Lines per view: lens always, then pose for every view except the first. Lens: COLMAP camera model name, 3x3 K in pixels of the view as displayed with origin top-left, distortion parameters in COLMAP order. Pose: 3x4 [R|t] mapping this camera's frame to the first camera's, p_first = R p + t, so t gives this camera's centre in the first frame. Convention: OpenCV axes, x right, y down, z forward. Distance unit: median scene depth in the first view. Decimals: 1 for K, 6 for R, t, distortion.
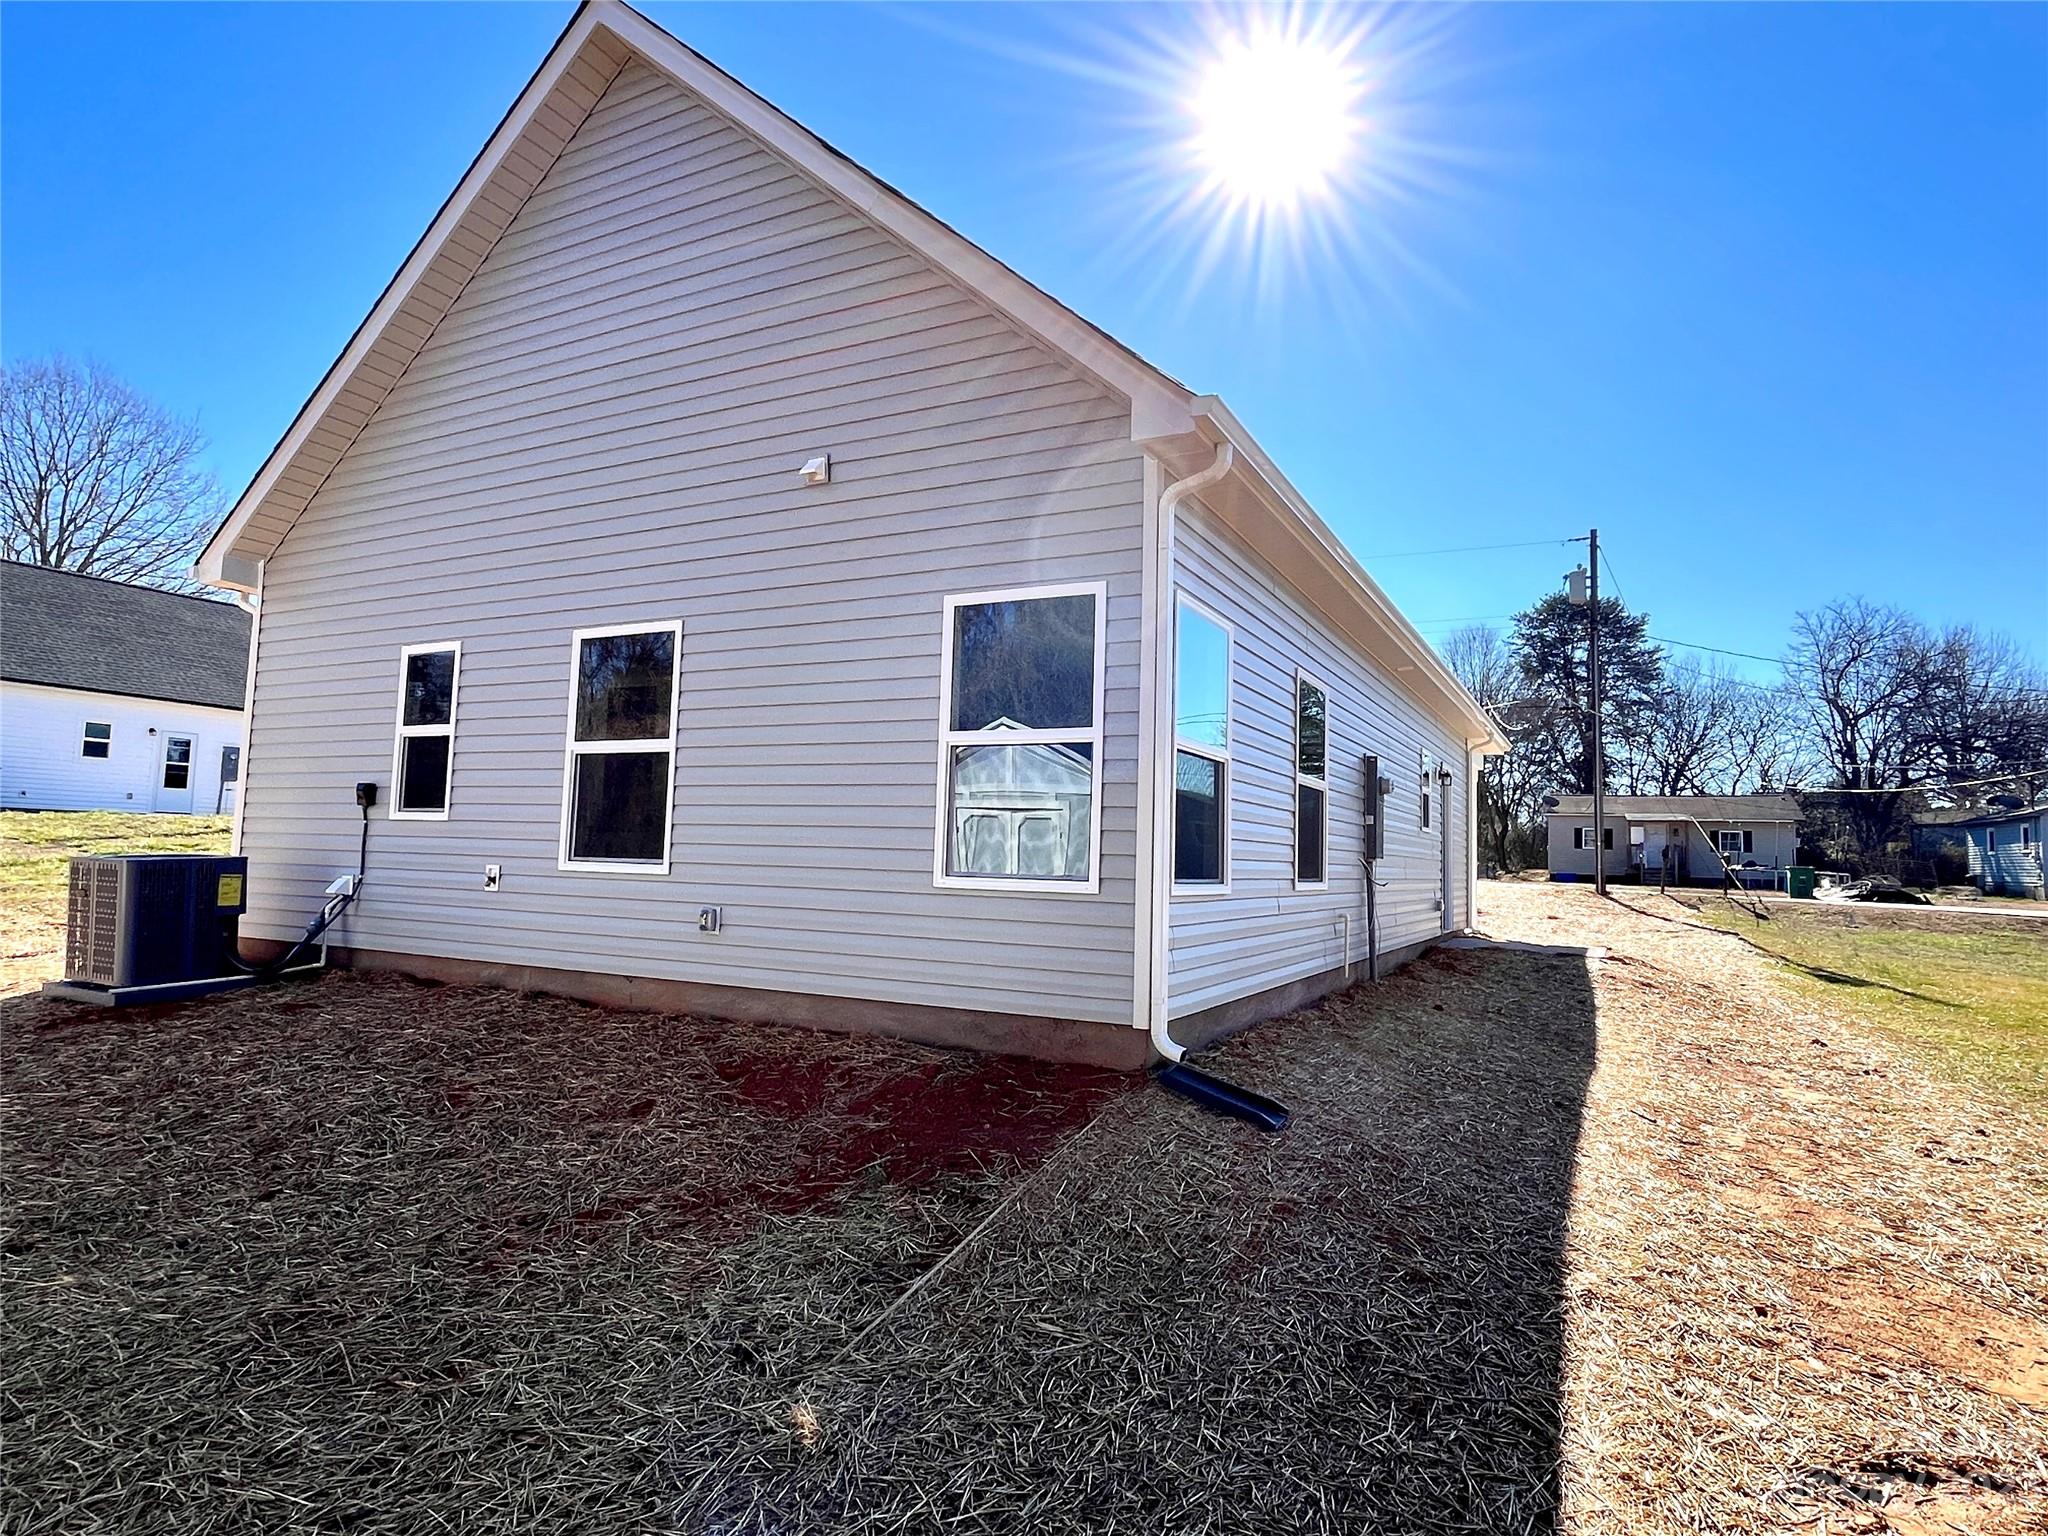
lens RADIAL K [[1132.3, 0, 1028.9], [0, 1132.3, 767.8], [0, 0, 1]] dist [-0.006447, 0.001895]
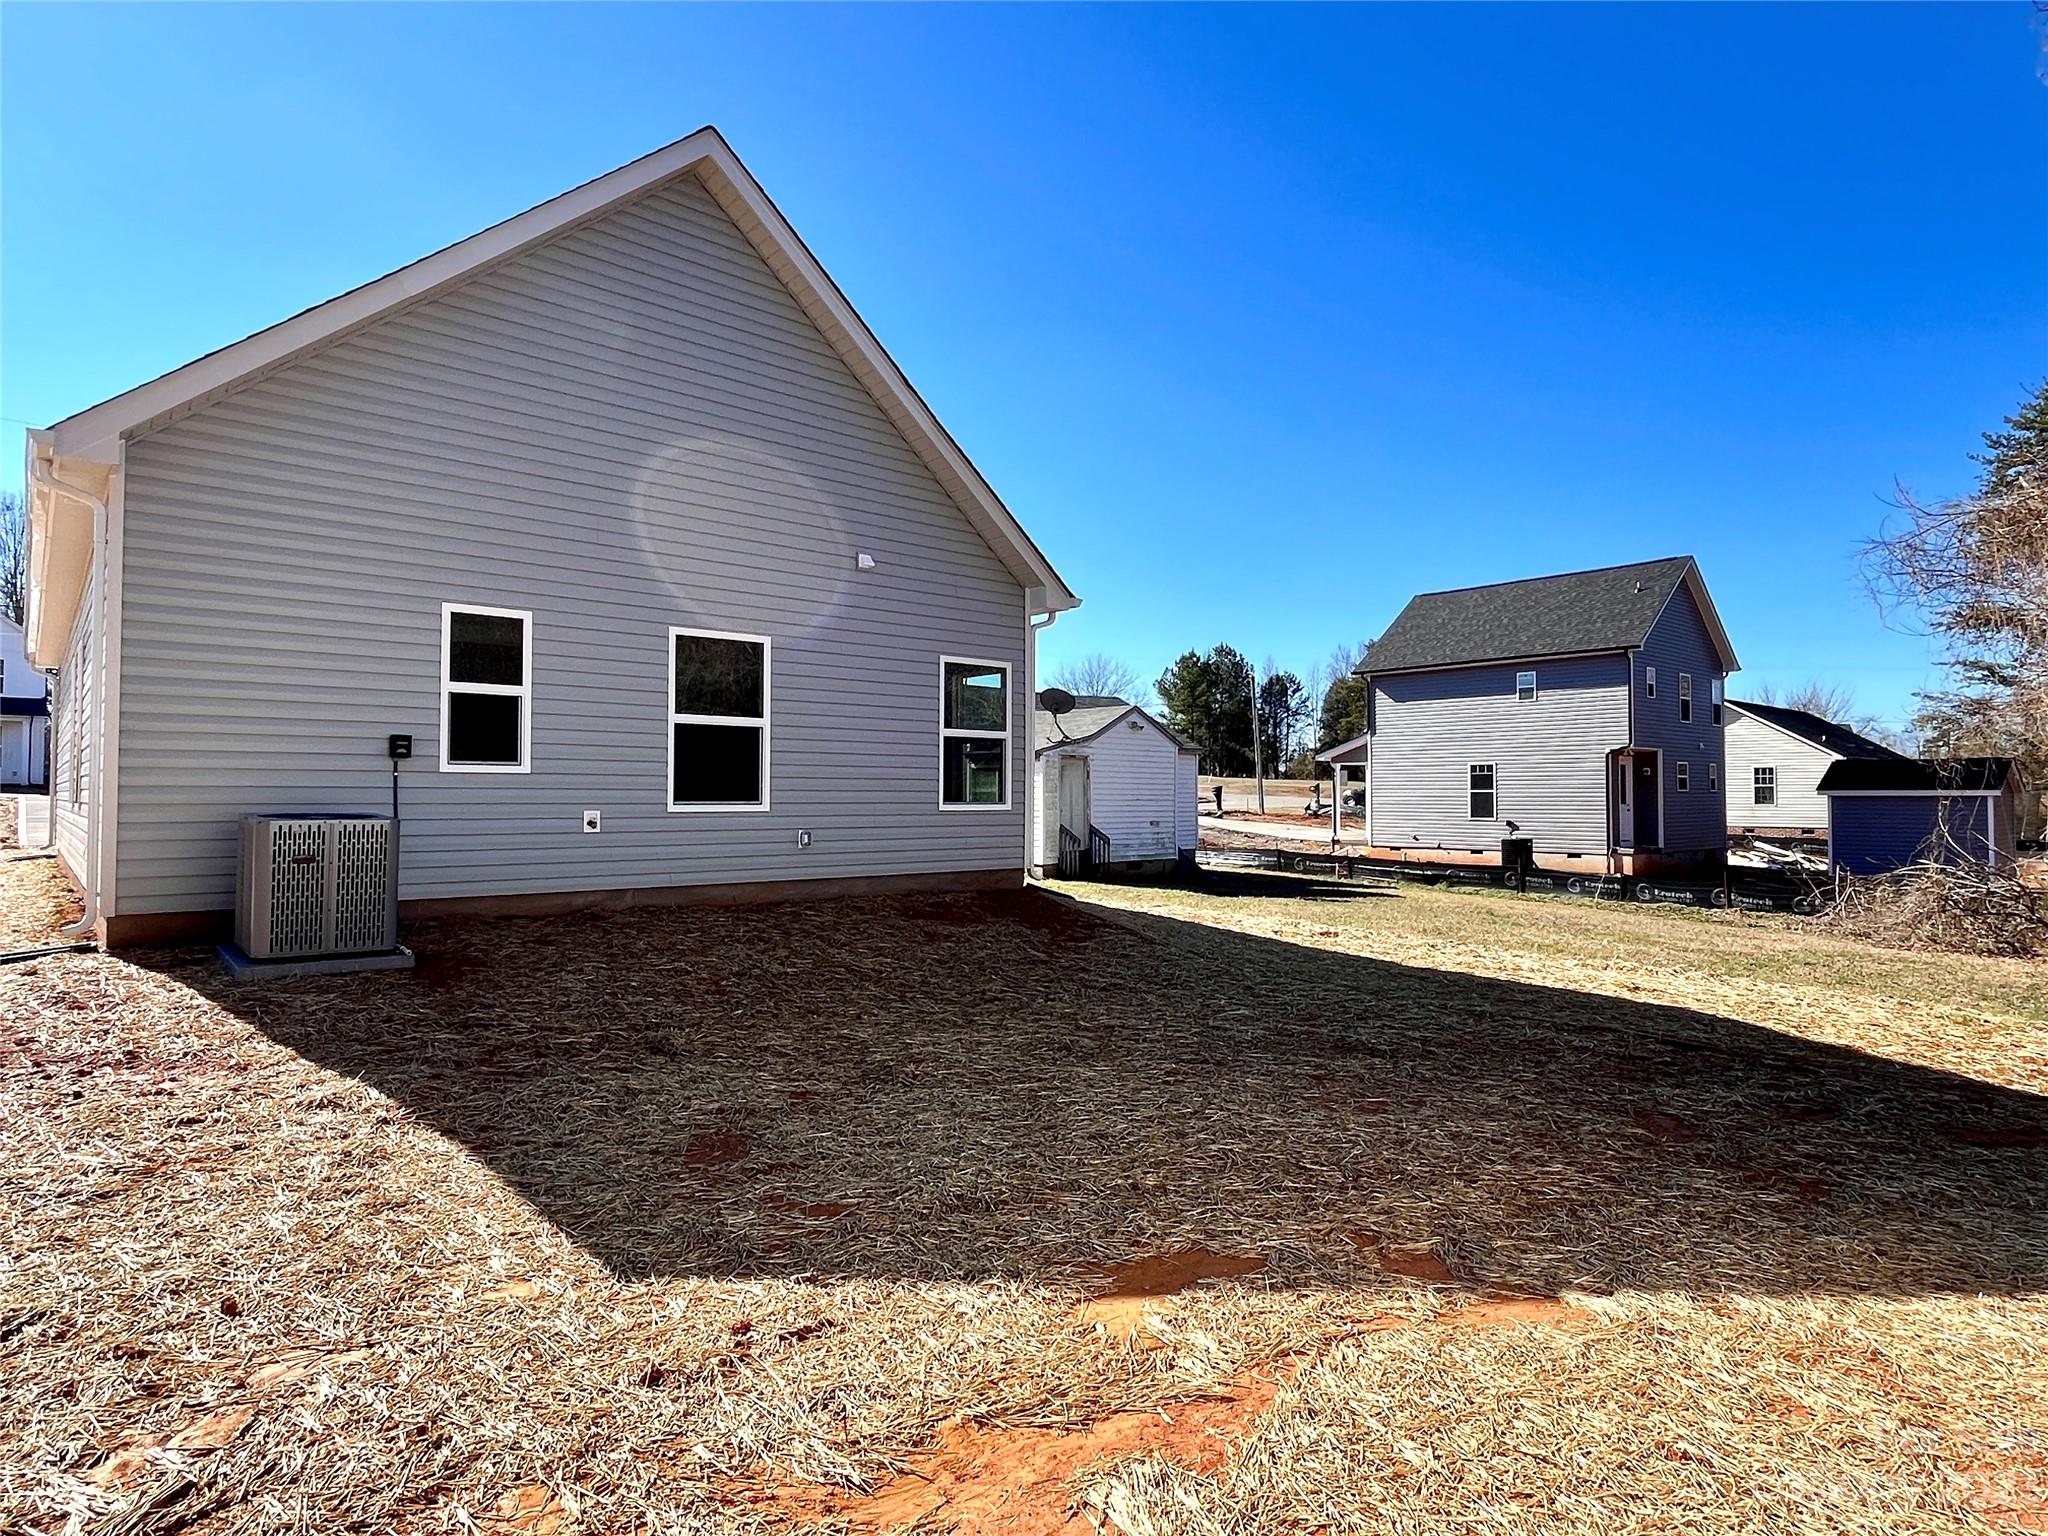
lens RADIAL K [[1132.3, 0, 1023.8], [0, 1132.3, 771.2], [0, 0, 1]] dist [-0.006447, 0.001895]
pose [[0.369468, -0.005093, 0.929229, -1.807453], [-0.062266, 0.997602, 0.030225, -0.026224], [-0.927155, -0.069027, 0.368265, 0.171971]]
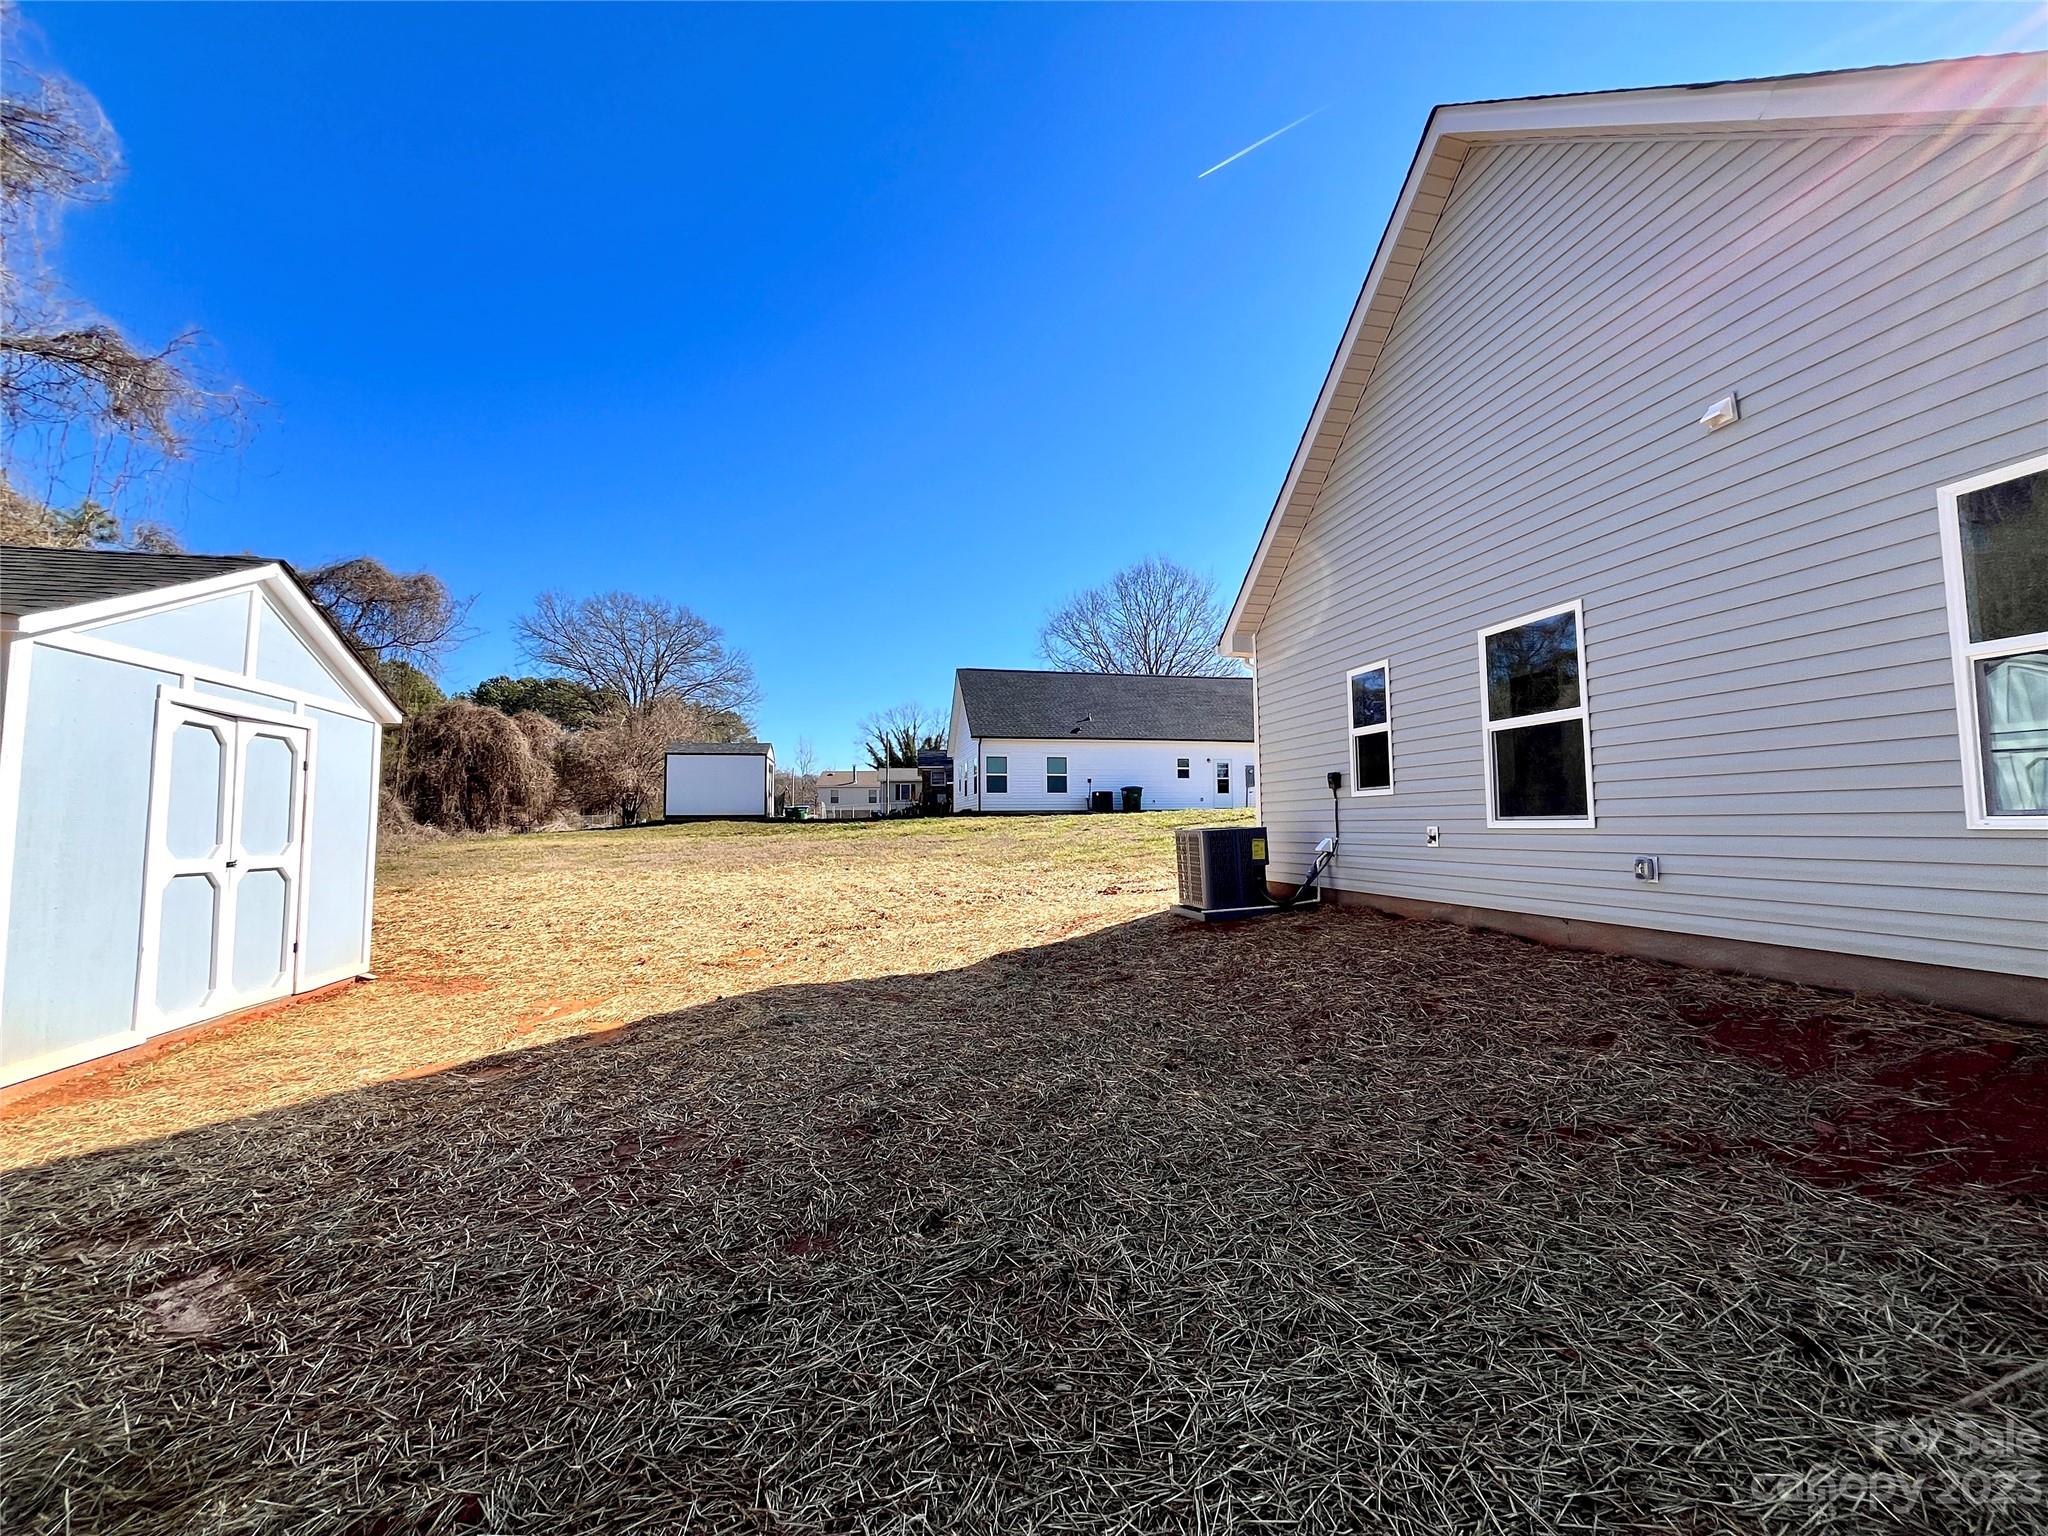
lens RADIAL K [[822.0, 0, 1028.5], [0, 822.0, 765.2], [0, 0, 1]] dist [-0.003156, -0.000113]
pose [[0.634291, -0.092105, -0.767588, -0.055812], [0.091311, 0.994853, -0.043920, 0.020640], [0.767683, -0.042231, 0.639437, 0.073906]]
